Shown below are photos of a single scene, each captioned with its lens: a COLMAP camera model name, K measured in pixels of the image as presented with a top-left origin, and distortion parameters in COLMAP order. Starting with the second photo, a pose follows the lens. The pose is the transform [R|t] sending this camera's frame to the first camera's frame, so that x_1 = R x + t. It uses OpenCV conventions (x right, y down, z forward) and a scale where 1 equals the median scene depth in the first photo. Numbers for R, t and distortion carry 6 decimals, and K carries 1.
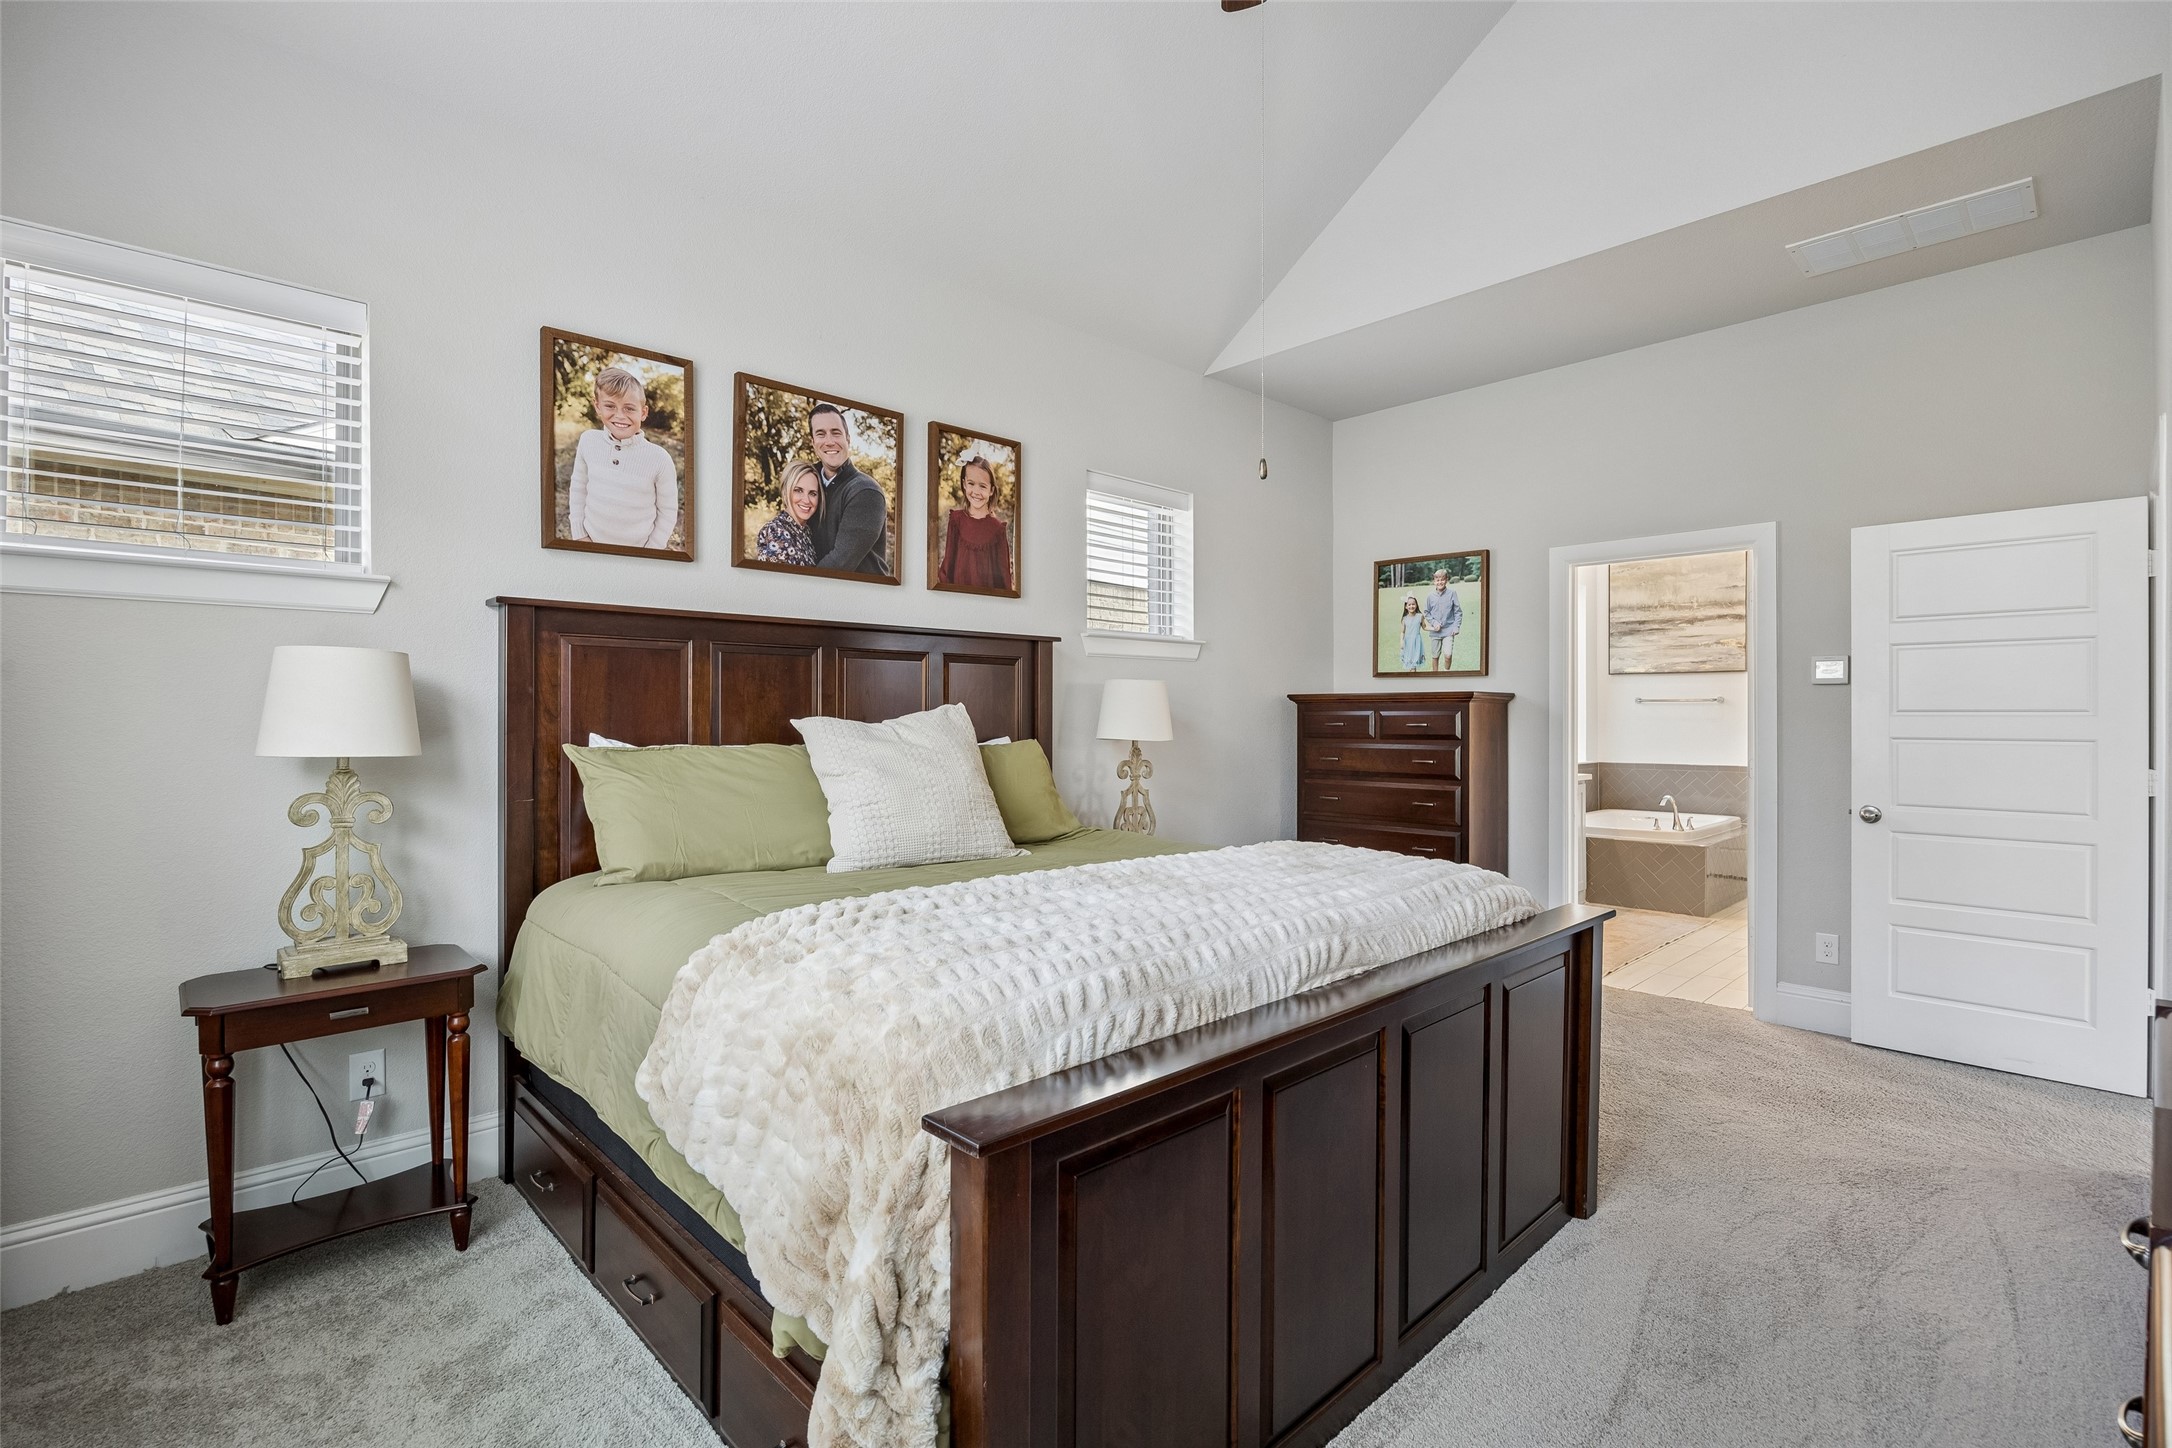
lens RADIAL K [[1022.1, 0, 1075.2], [0, 1022.1, 714.5], [0, 0, 1]] dist [-0.008243, -0.001646]
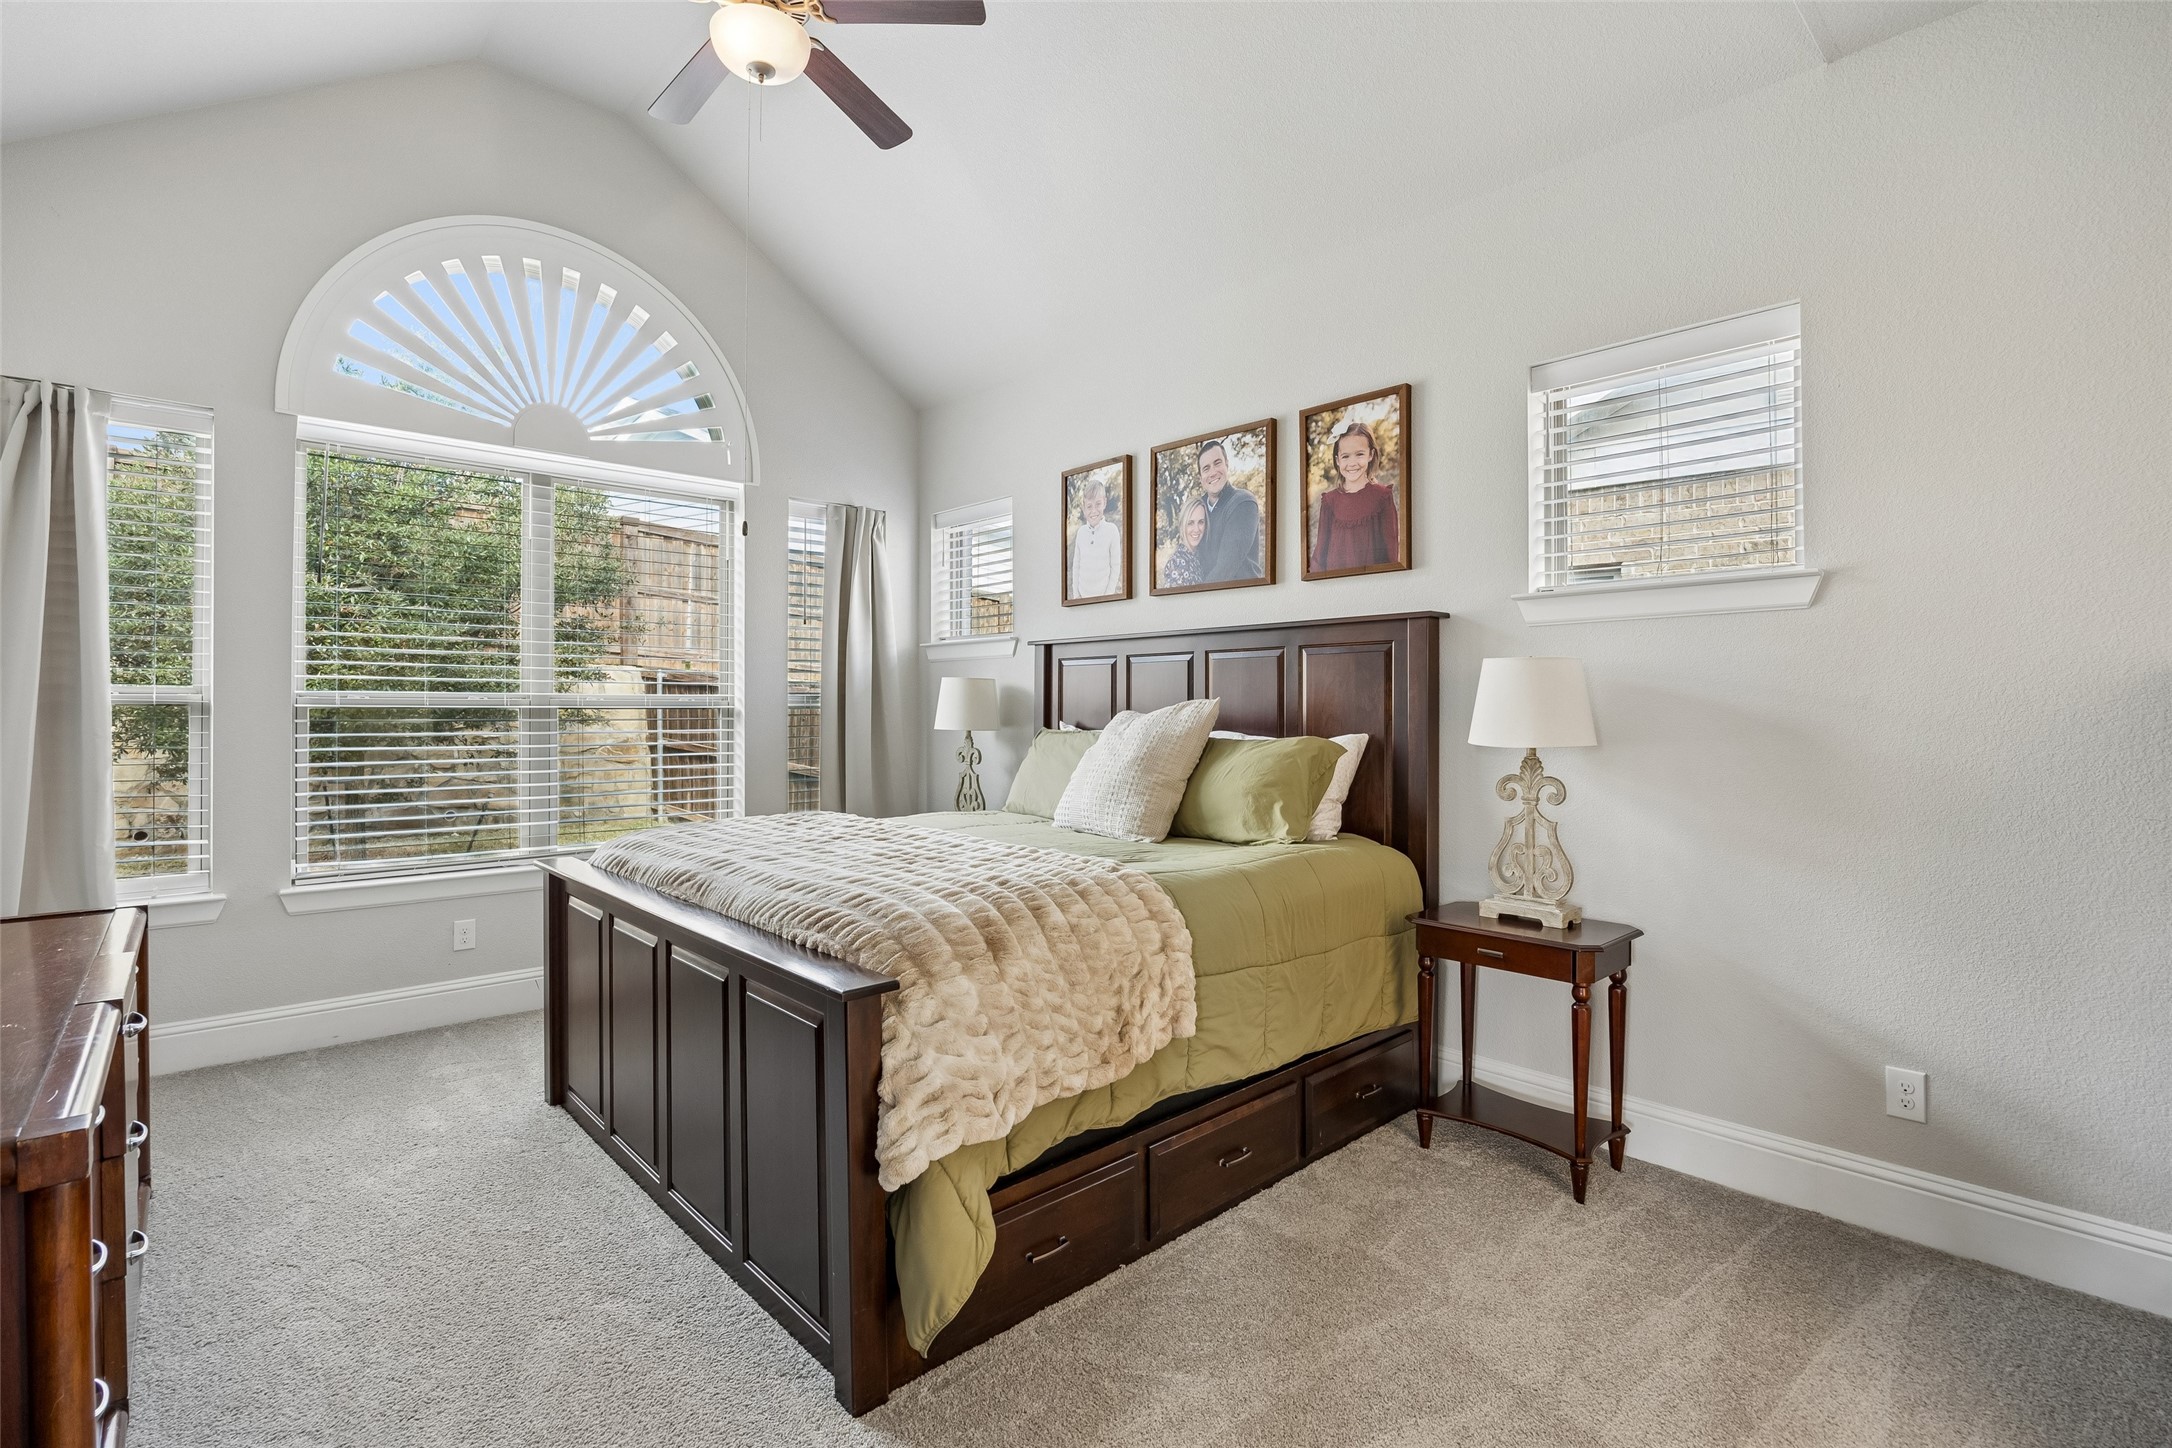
lens RADIAL K [[1022.1, 0, 1071.6], [0, 1022.1, 712.2], [0, 0, 1]] dist [-0.008243, -0.001646]
pose [[-0.026277, -0.001230, -0.999654, 0.832082], [-0.000794, 0.999999, -0.001210, 0.004355], [0.999654, 0.000762, -0.026278, 0.790554]]
